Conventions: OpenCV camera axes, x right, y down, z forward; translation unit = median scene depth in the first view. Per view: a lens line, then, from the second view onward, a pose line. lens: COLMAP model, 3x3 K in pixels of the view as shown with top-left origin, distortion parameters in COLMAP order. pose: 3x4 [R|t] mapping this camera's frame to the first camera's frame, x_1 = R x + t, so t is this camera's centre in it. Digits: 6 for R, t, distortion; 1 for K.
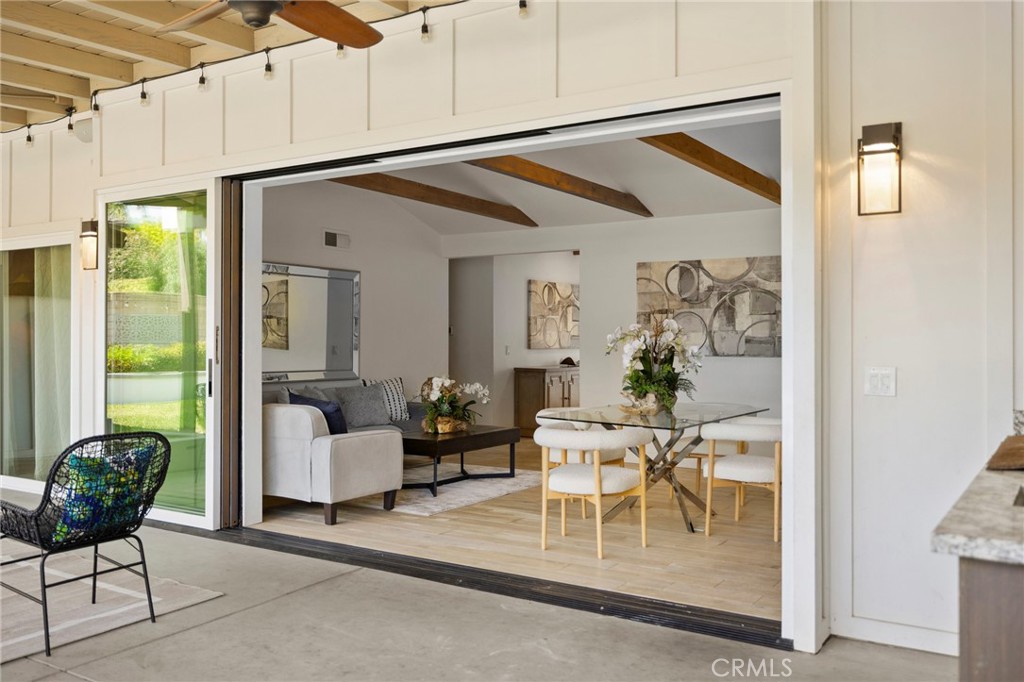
lens RADIAL K [[876.0, 0, 513.1], [0, 876.0, 340.1], [0, 0, 1]] dist [-0.006510, 0.001867]
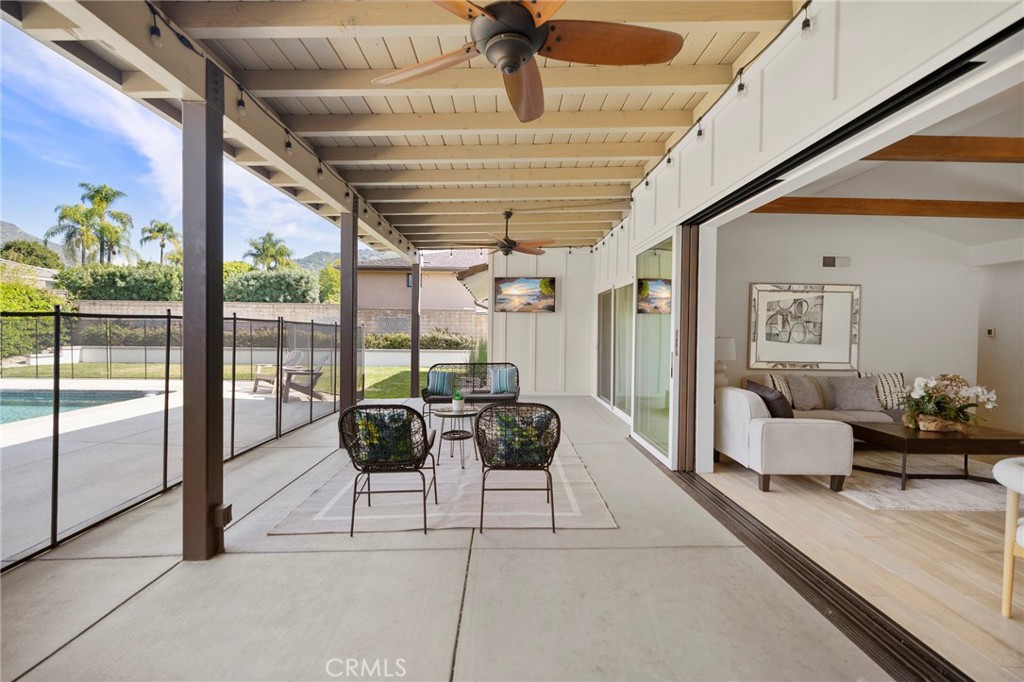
lens RADIAL K [[428.1, 0, 512.8], [0, 428.1, 336.0], [0, 0, 1]] dist [0.003670, -0.000126]
pose [[0.546031, 0.017449, -0.837583, 0.079691], [-0.012578, 0.999841, 0.012630, -0.008231], [0.837670, 0.003639, 0.546164, 0.295868]]
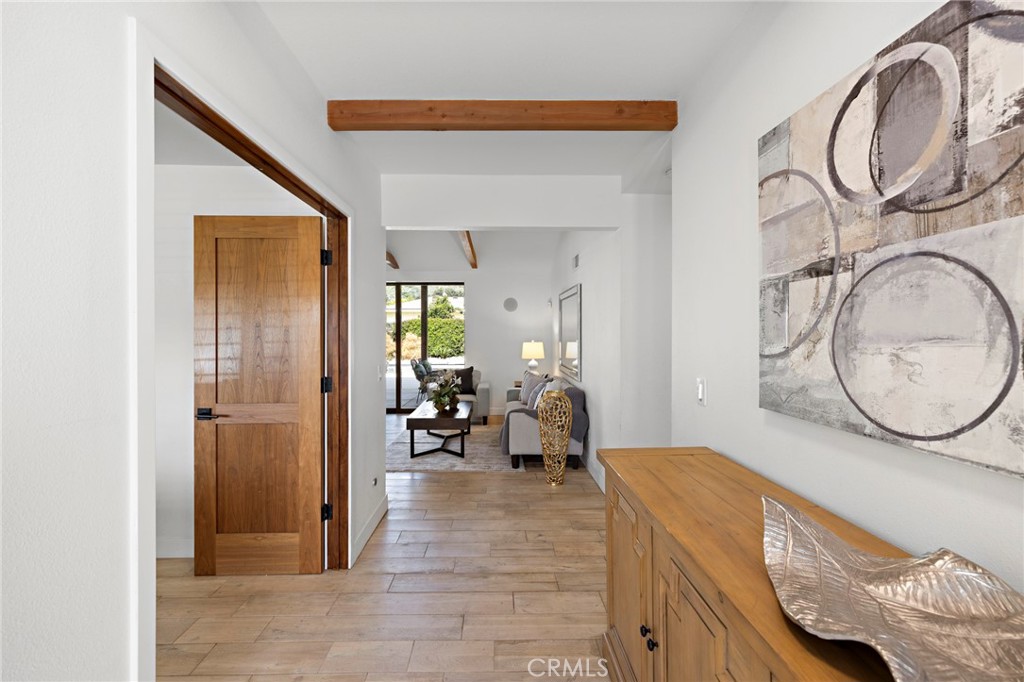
lens RADIAL K [[428.1, 0, 508.3], [0, 428.1, 336.2], [0, 0, 1]] dist [0.003670, -0.000126]
pose [[0.559587, 0.002795, -0.828767, 0.312744], [0.002859, 0.999982, 0.005303, -0.015441], [0.828767, -0.005337, 0.559569, 1.138309]]
